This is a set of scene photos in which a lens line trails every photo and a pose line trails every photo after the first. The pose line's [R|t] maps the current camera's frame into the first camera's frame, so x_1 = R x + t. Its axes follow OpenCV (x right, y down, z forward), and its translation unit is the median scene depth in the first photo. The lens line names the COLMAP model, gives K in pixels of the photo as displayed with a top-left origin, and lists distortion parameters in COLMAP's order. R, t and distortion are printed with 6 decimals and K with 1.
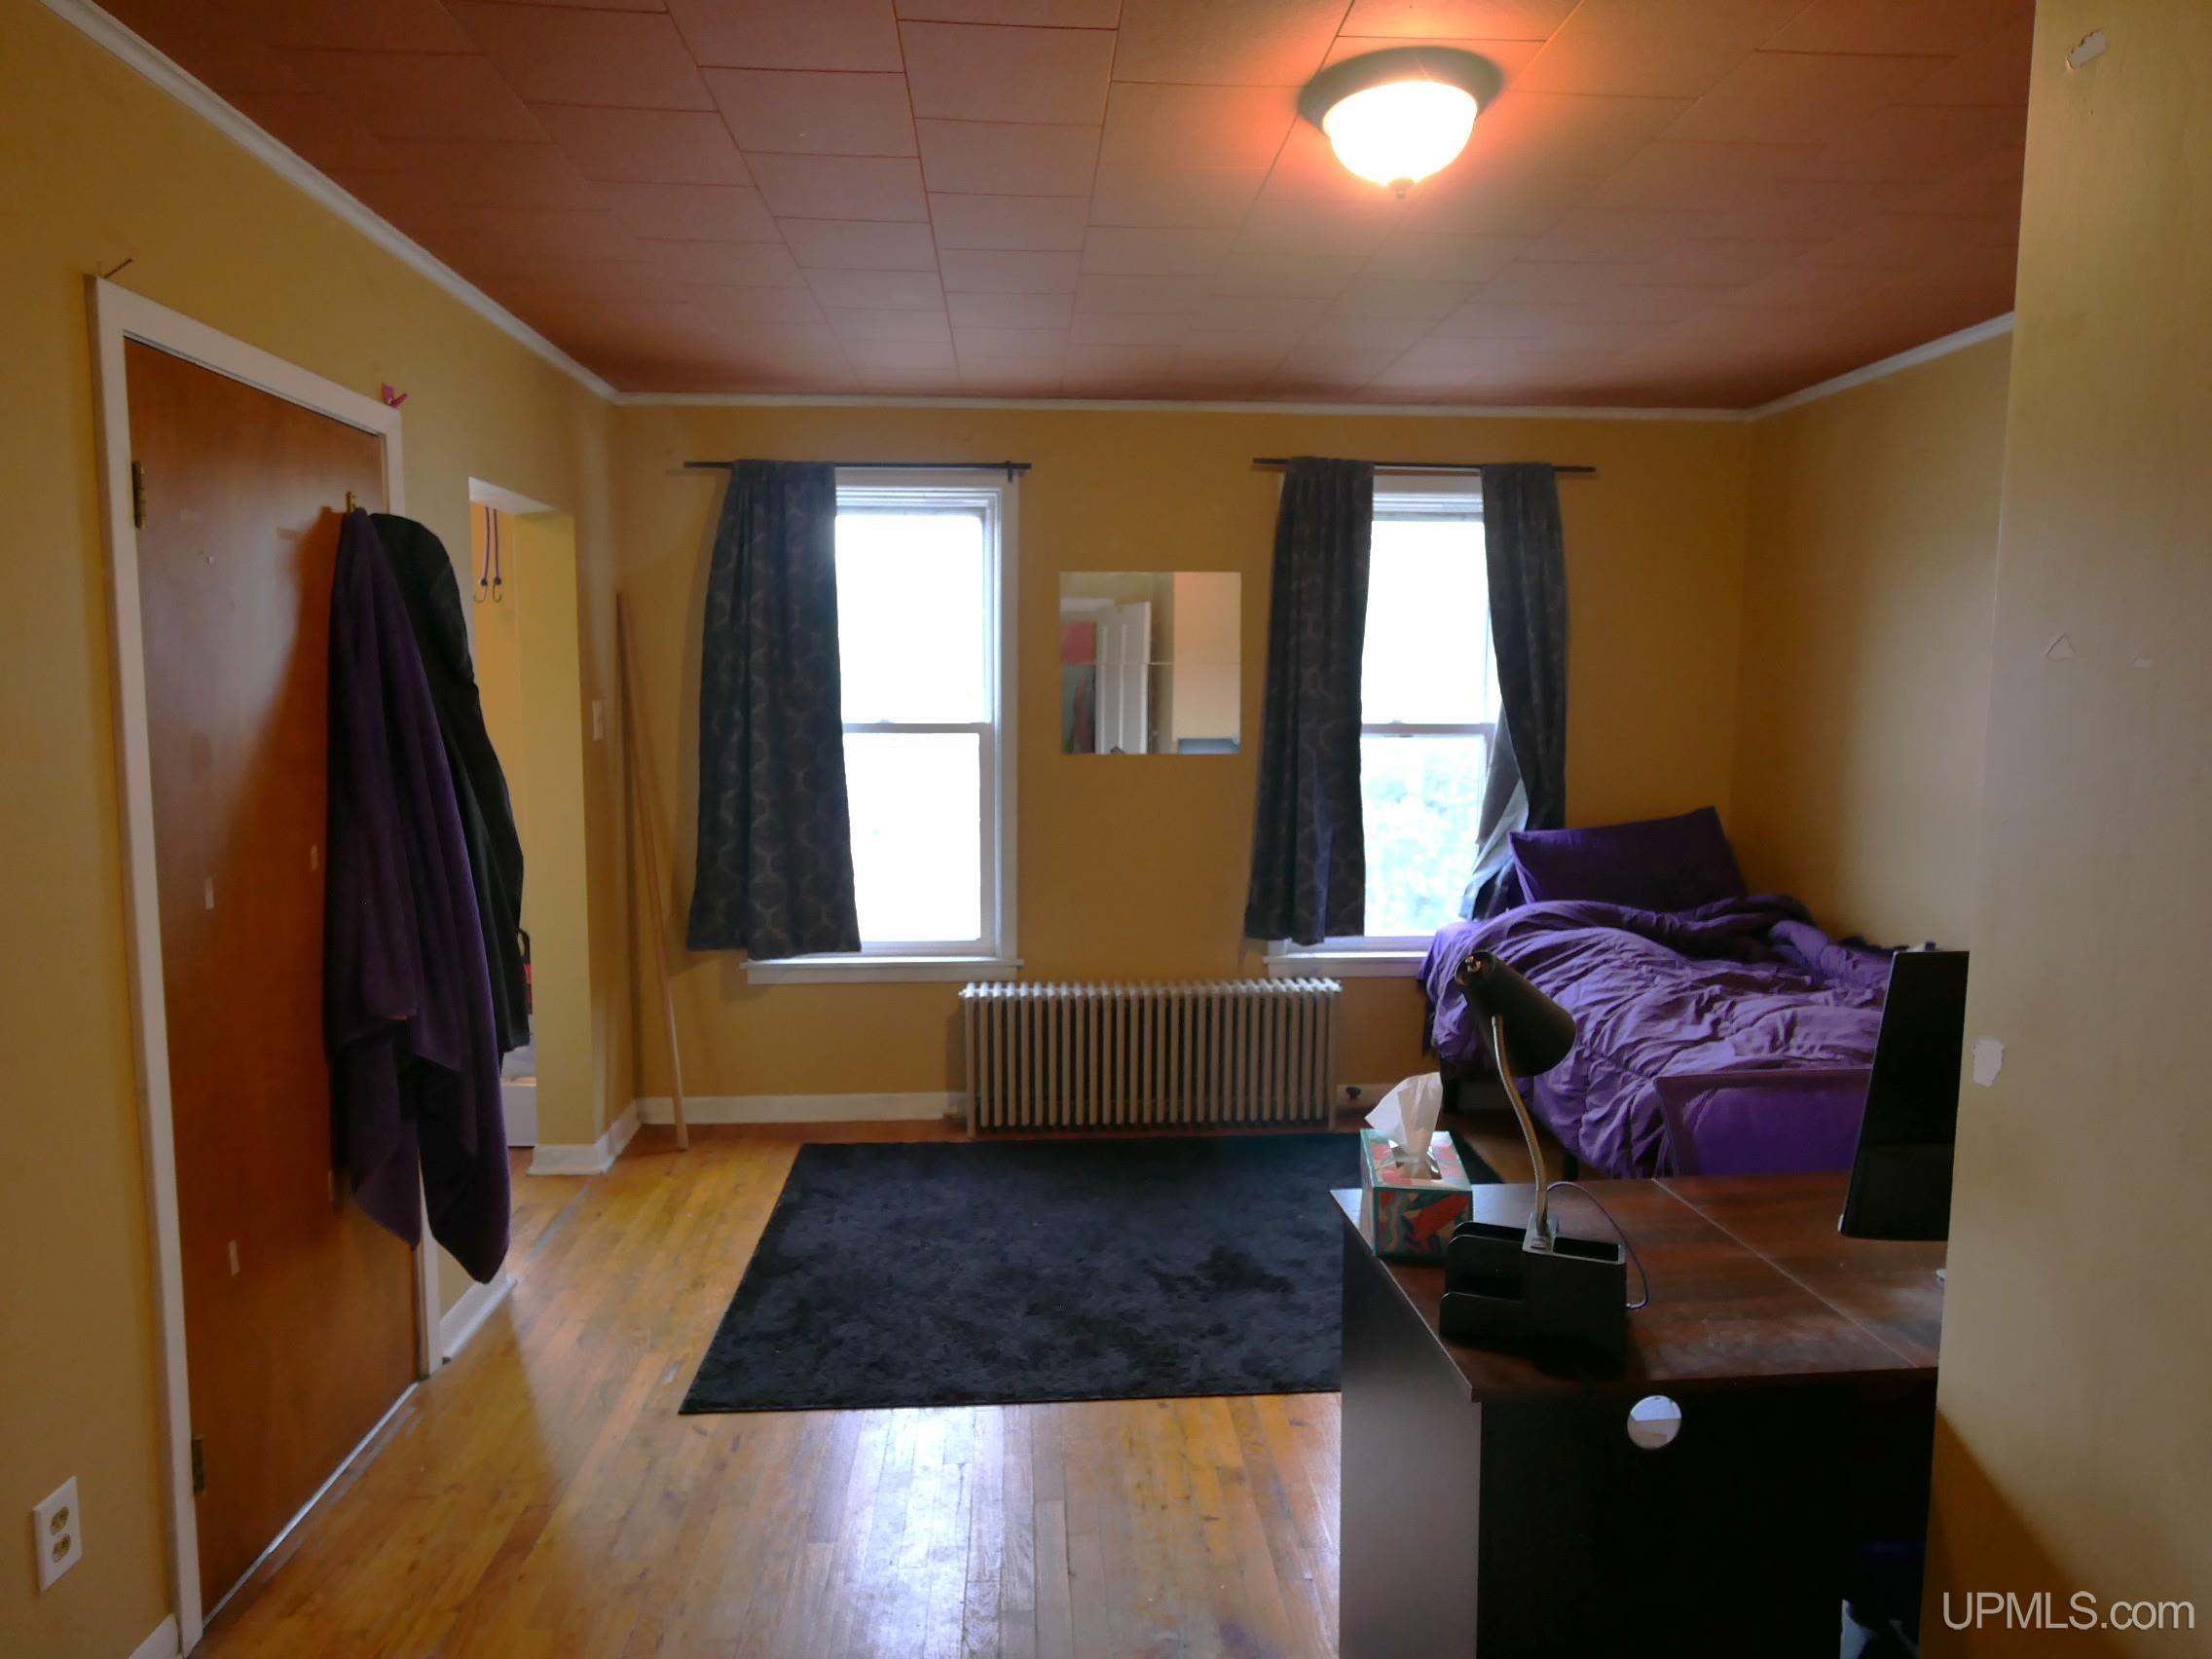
lens RADIAL K [[1309.7, 0, 1113.9], [0, 1309.7, 834.0], [0, 0, 1]] dist [-0.003042, -0.000918]
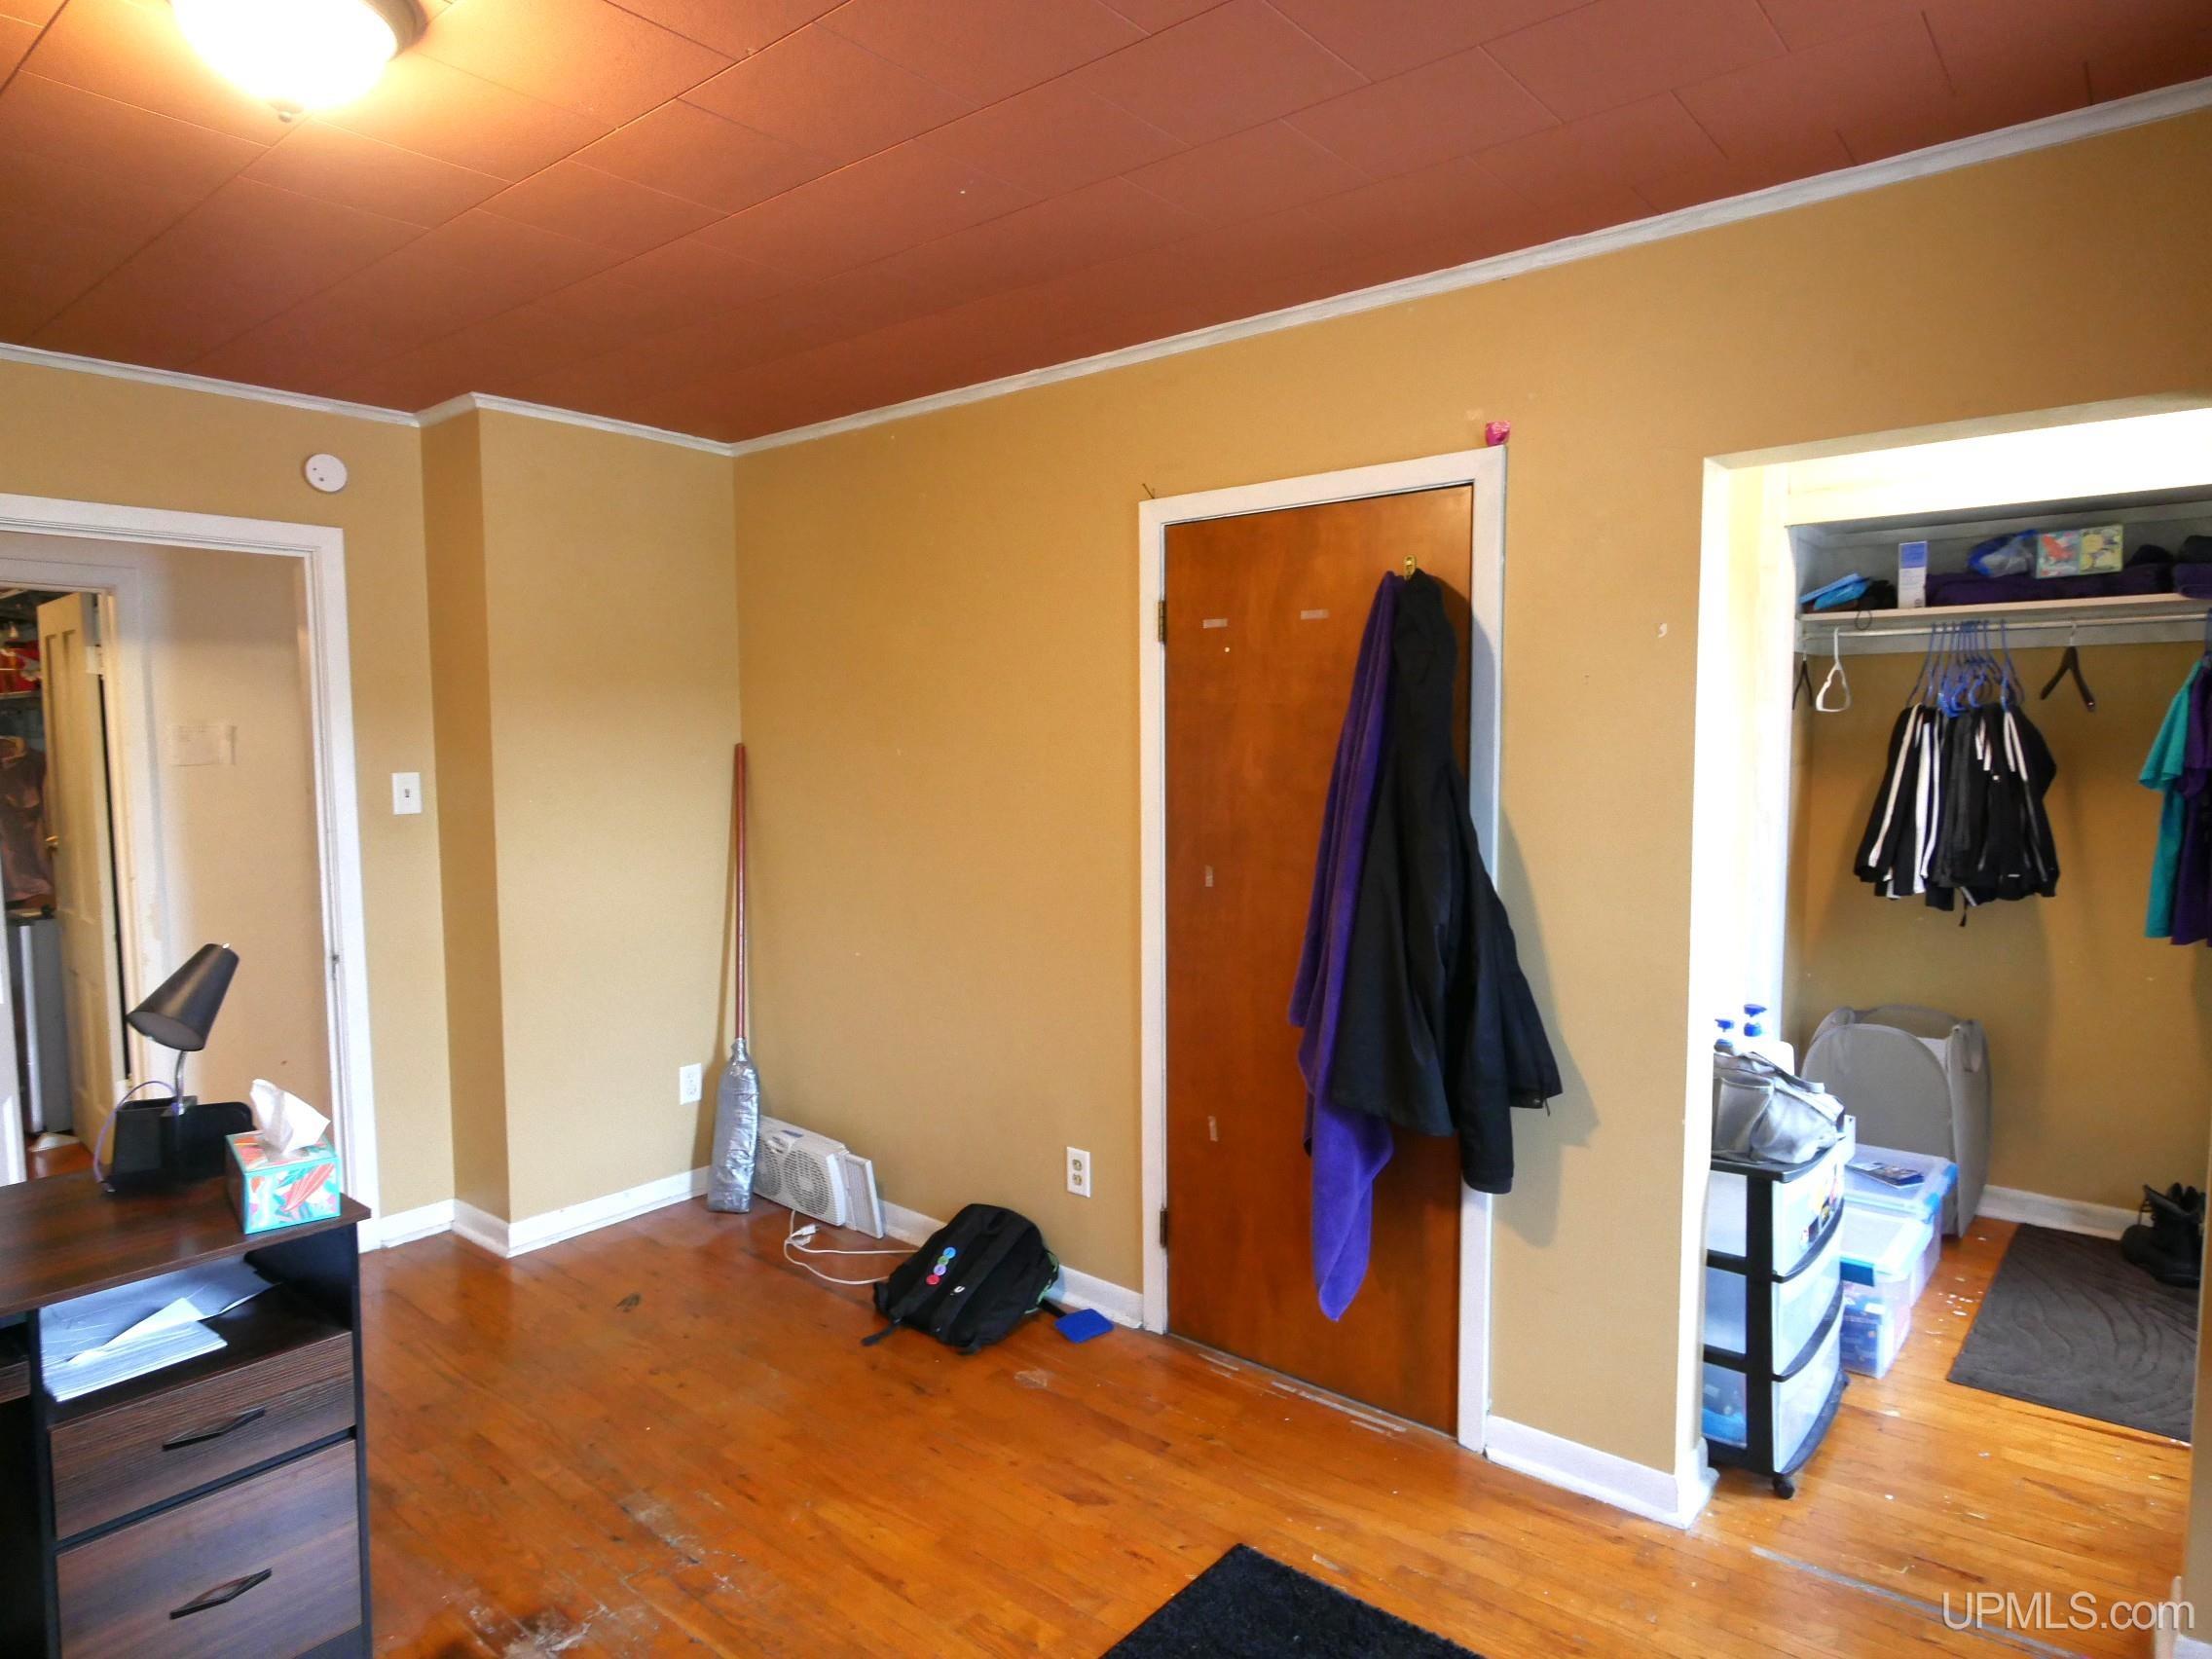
lens RADIAL K [[1309.7, 0, 1113.9], [0, 1309.7, 834.0], [0, 0, 1]] dist [-0.003042, -0.000918]
pose [[-0.685404, 0.060384, -0.725655, 0.398194], [-0.074665, 0.985475, 0.152527, -0.192809], [0.724325, 0.158724, -0.670940, 1.669998]]
